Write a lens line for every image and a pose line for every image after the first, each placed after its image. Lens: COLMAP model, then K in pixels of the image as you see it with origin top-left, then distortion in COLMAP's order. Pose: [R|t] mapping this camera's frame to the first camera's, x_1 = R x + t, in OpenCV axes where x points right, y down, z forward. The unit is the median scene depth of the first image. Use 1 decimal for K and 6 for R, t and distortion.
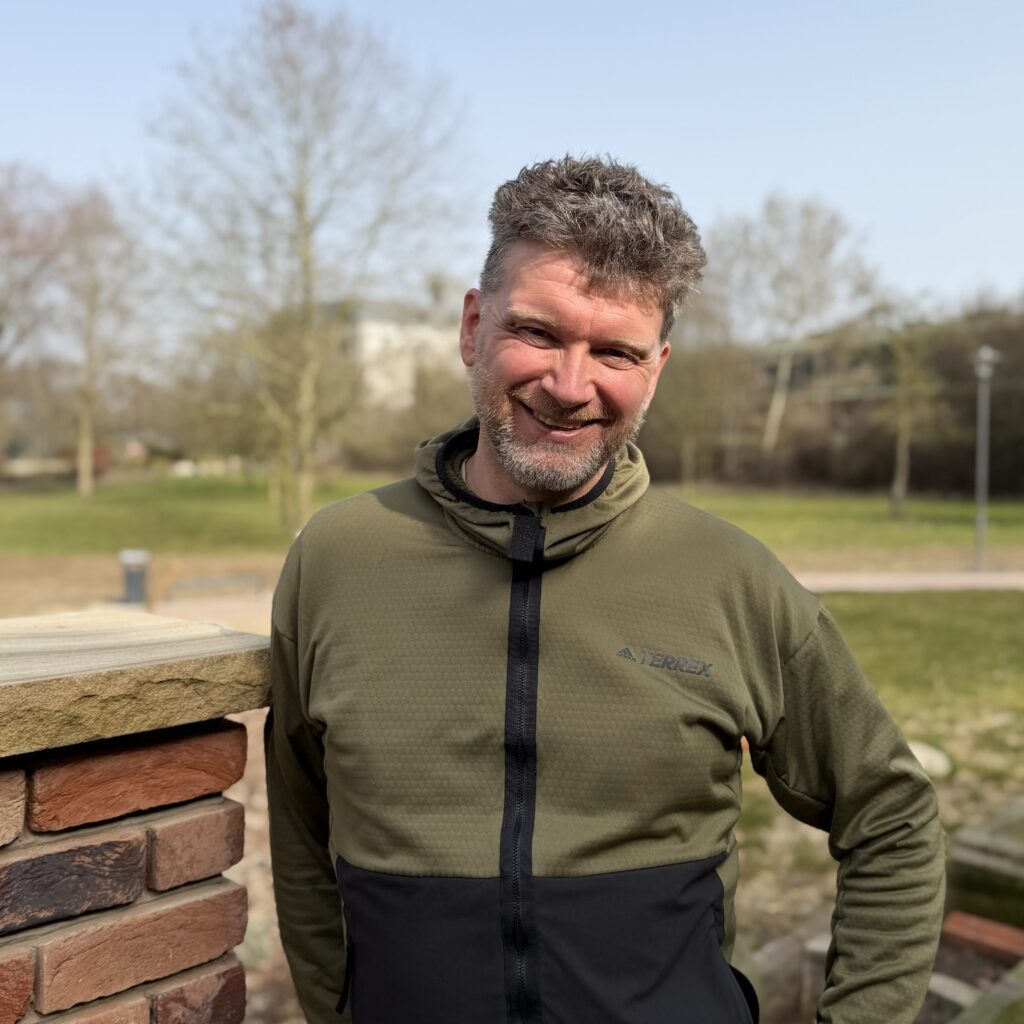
lens RADIAL K [[1116.1, 0, 498.2], [0, 1116.1, 518.5], [0, 0, 1]] dist [0.152306, -0.354729]
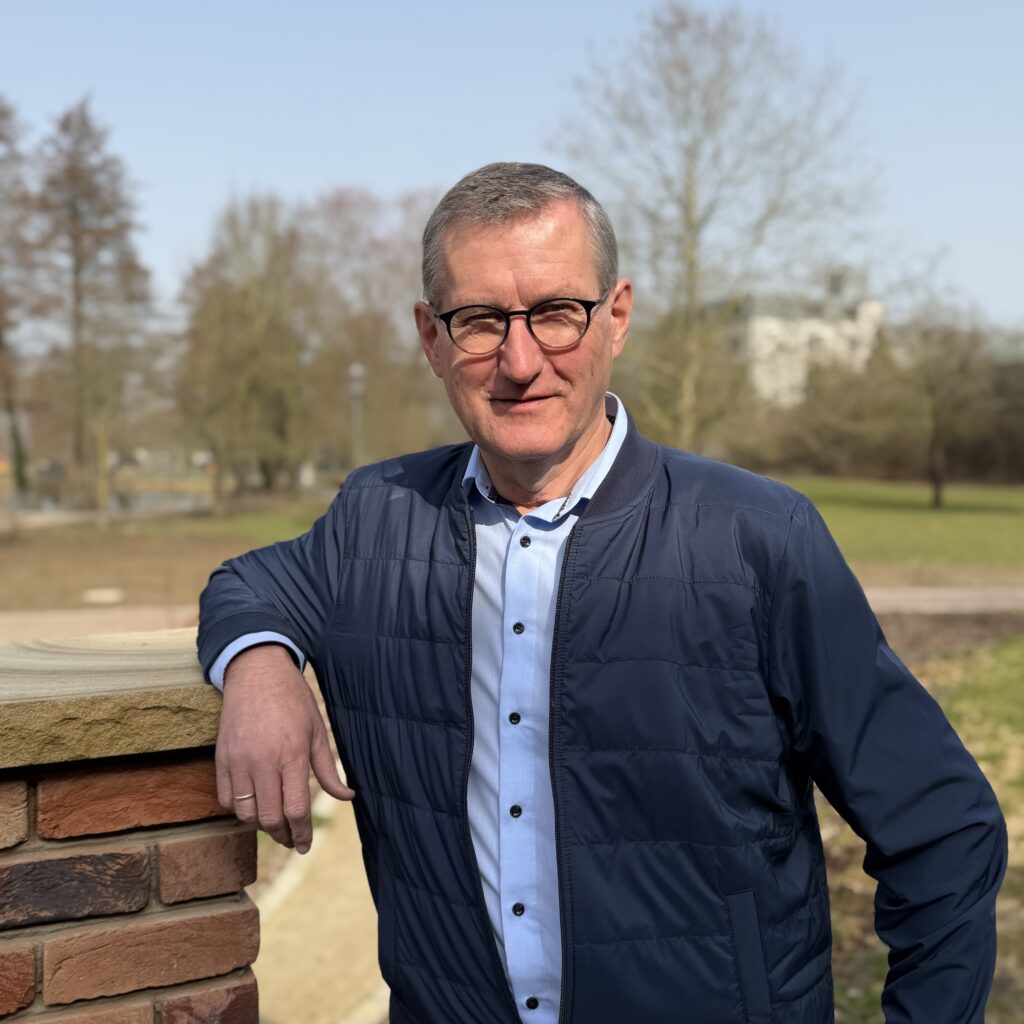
lens RADIAL K [[1112.1, 0, 517.8], [0, 1112.1, 517.4], [0, 0, 1]] dist [0.152146, -0.332228]
pose [[0.945110, 0.015782, -0.326372, 0.354071], [-0.015632, 0.999873, 0.003084, -0.041008], [0.326379, 0.002187, 0.945236, 0.108233]]
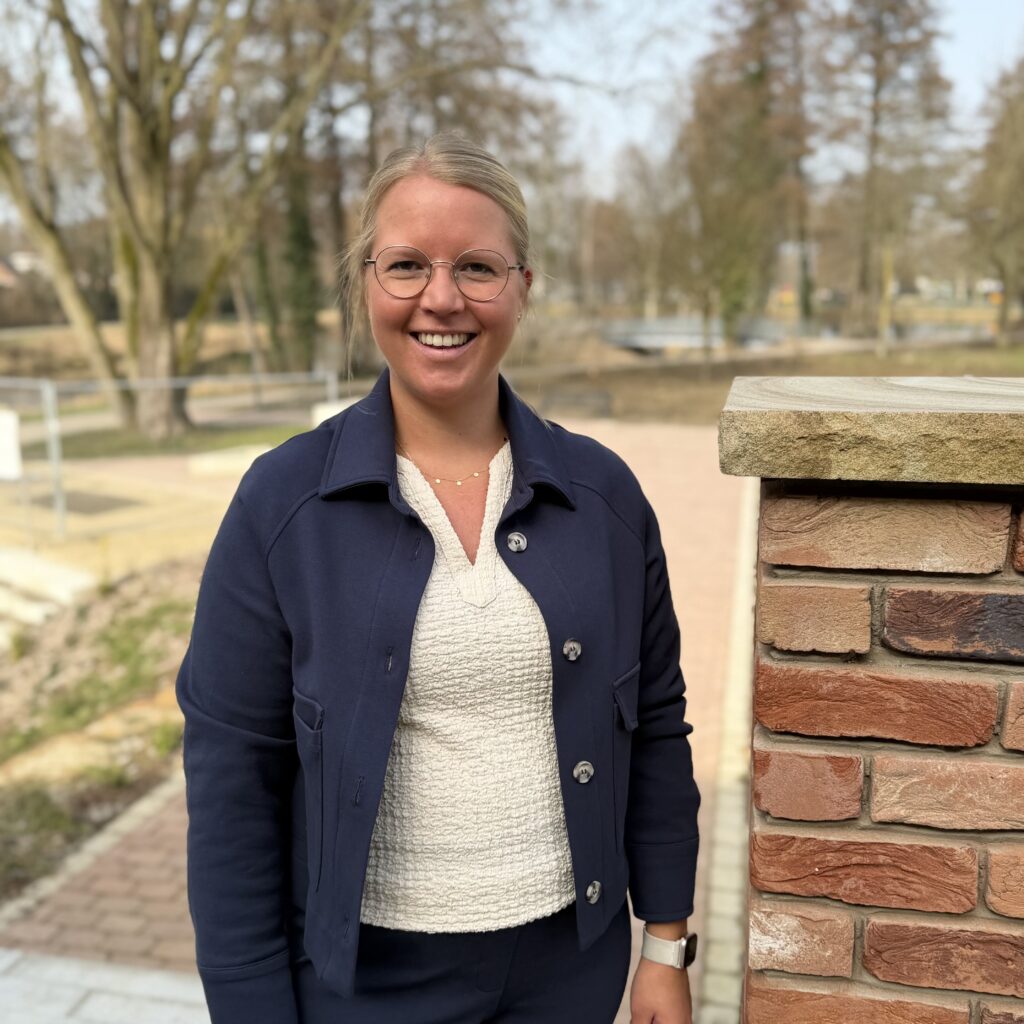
lens RADIAL K [[1112.1, 0, 517.8], [0, 1112.1, 517.4], [0, 0, 1]] dist [0.152146, -0.332228]
pose [[0.548557, 0.164006, -0.819870, 0.147195], [-0.041455, 0.984702, 0.169242, 0.074833], [0.835085, -0.058851, 0.546964, 0.085693]]
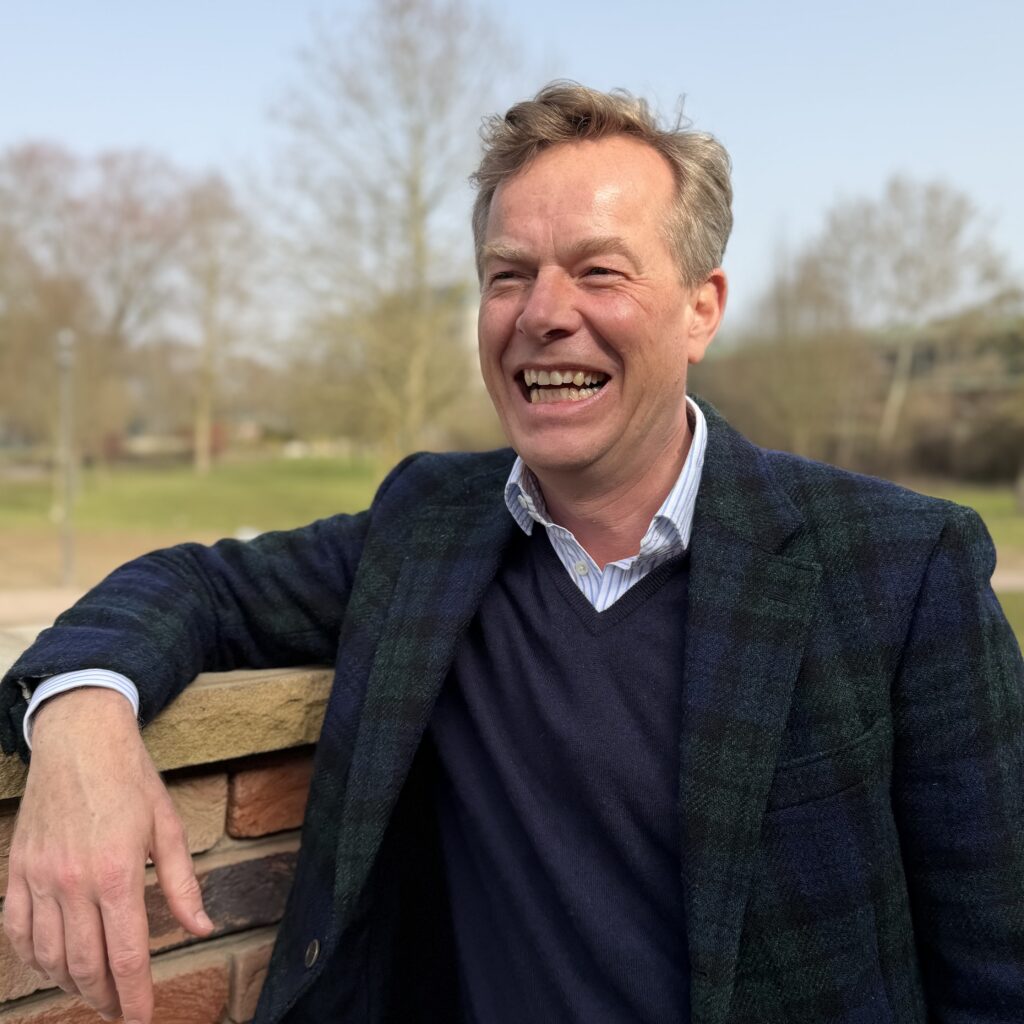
lens RADIAL K [[1116.1, 0, 498.2], [0, 1116.1, 518.5], [0, 0, 1]] dist [0.152306, -0.354729]
pose [[0.995687, 0.022926, -0.089900, -0.092785], [-0.021702, 0.999658, 0.014567, -0.016330], [0.090204, -0.012553, 0.995844, 0.046675]]
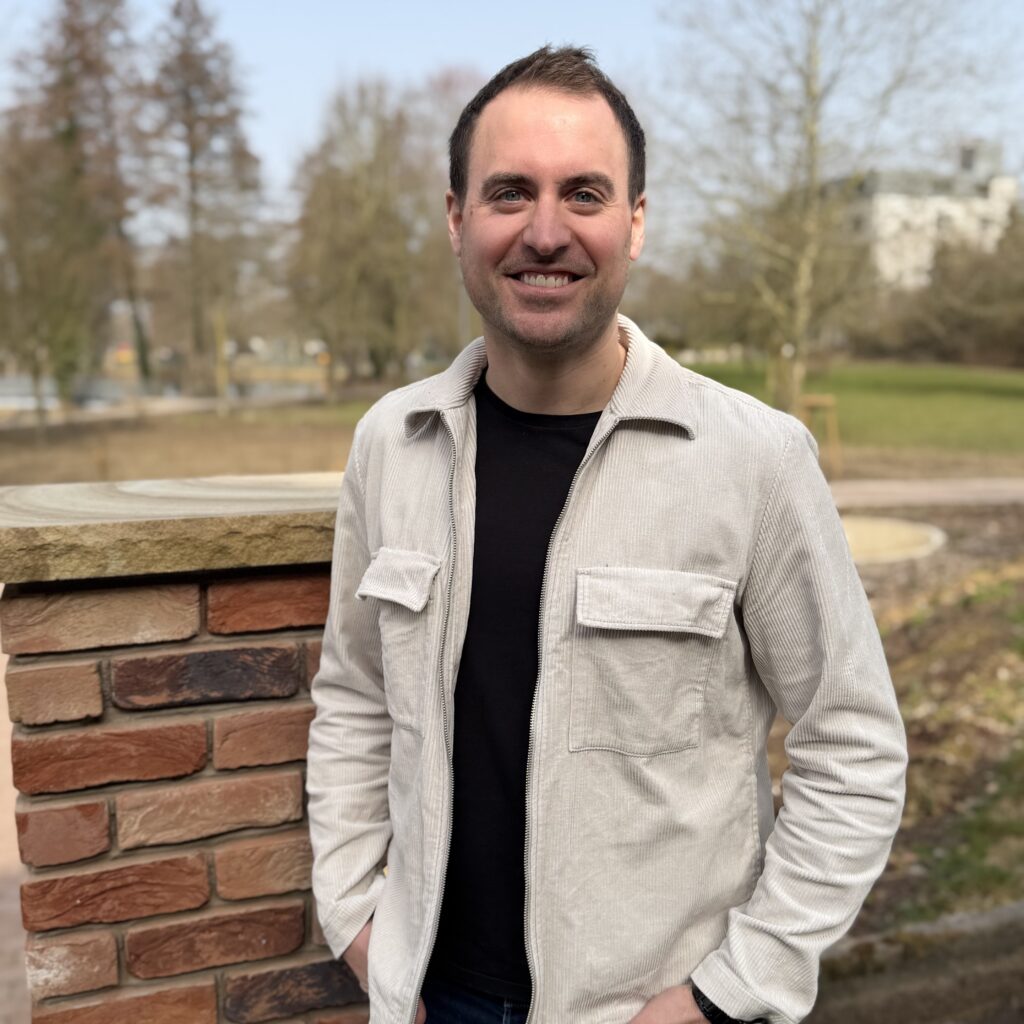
lens RADIAL K [[1109.8, 0, 514.1], [0, 1109.8, 506.3], [0, 0, 1]] dist [0.200500, -0.482068]
pose [[0.908388, 0.056011, -0.414360, 0.420223], [-0.019081, 0.995508, 0.092737, 0.000742], [0.417693, -0.076335, 0.905376, -0.029011]]
